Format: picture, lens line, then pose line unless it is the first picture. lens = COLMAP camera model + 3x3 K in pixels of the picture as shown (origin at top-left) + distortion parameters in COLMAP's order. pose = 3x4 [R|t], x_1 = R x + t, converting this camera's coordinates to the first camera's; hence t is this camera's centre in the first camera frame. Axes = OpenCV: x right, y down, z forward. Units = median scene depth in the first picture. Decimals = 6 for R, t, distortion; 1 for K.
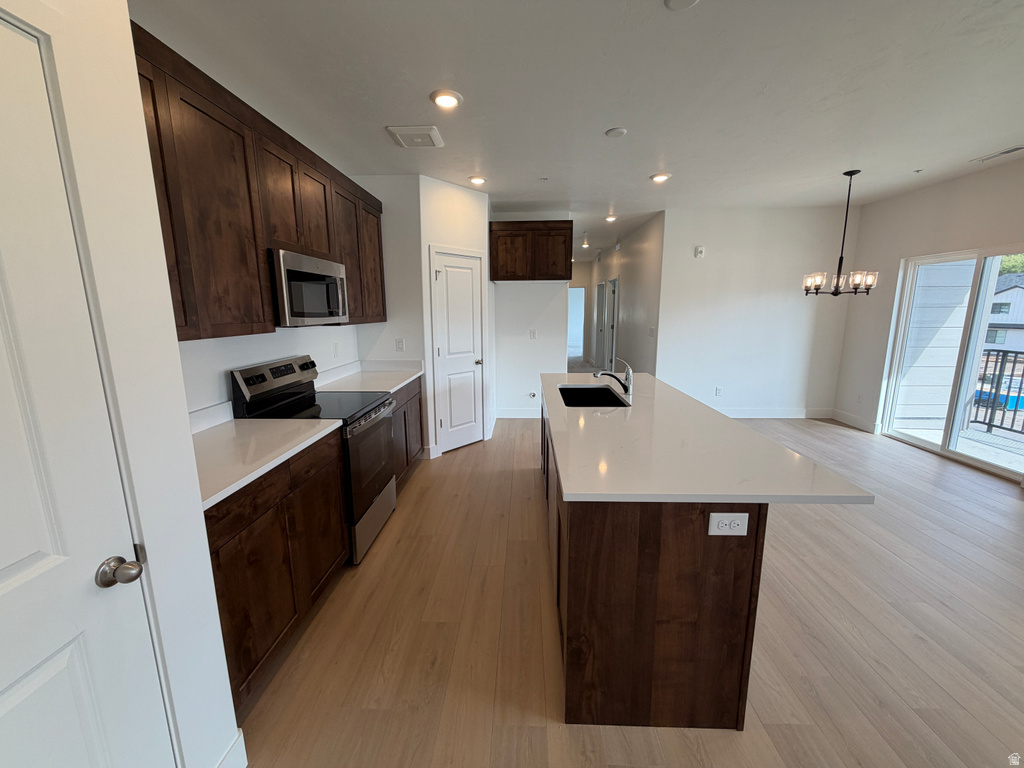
lens RADIAL K [[410.2, 0, 508.5], [0, 410.2, 381.4], [0, 0, 1]] dist [0.001029, -0.000068]
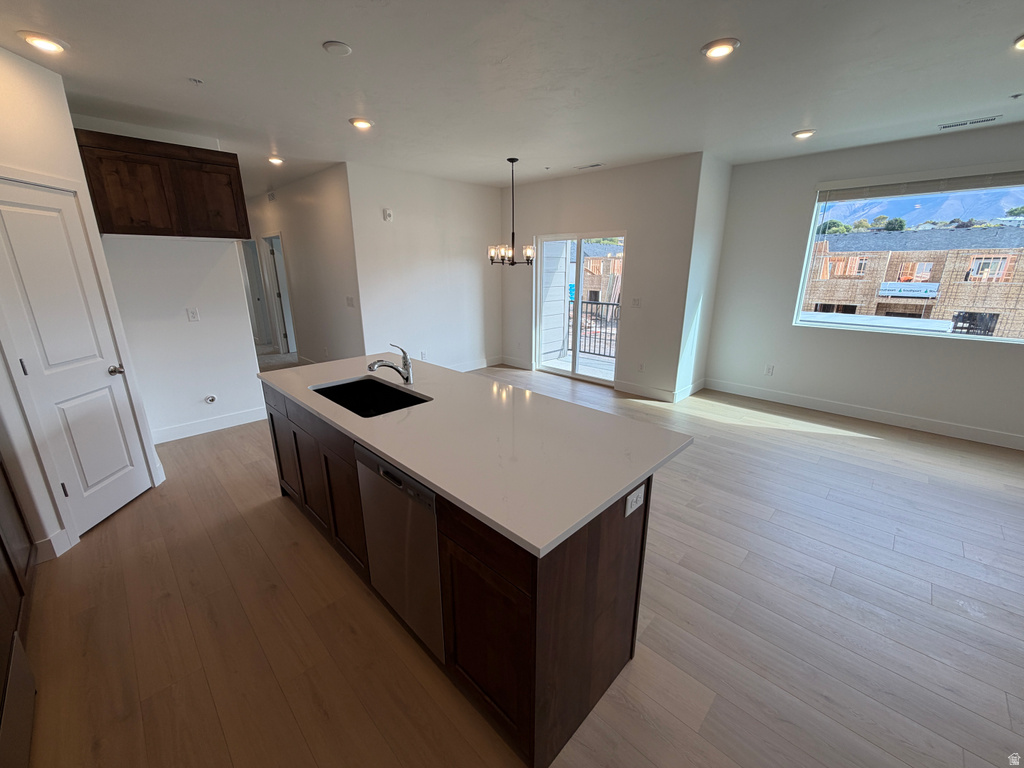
lens RADIAL K [[410.2, 0, 511.6], [0, 410.2, 381.8], [0, 0, 1]] dist [0.001029, -0.000068]
pose [[0.672653, -0.196755, 0.713320, -0.135607], [0.127343, 0.980399, 0.150341, -0.055790], [-0.728918, -0.010291, 0.684524, 0.176045]]
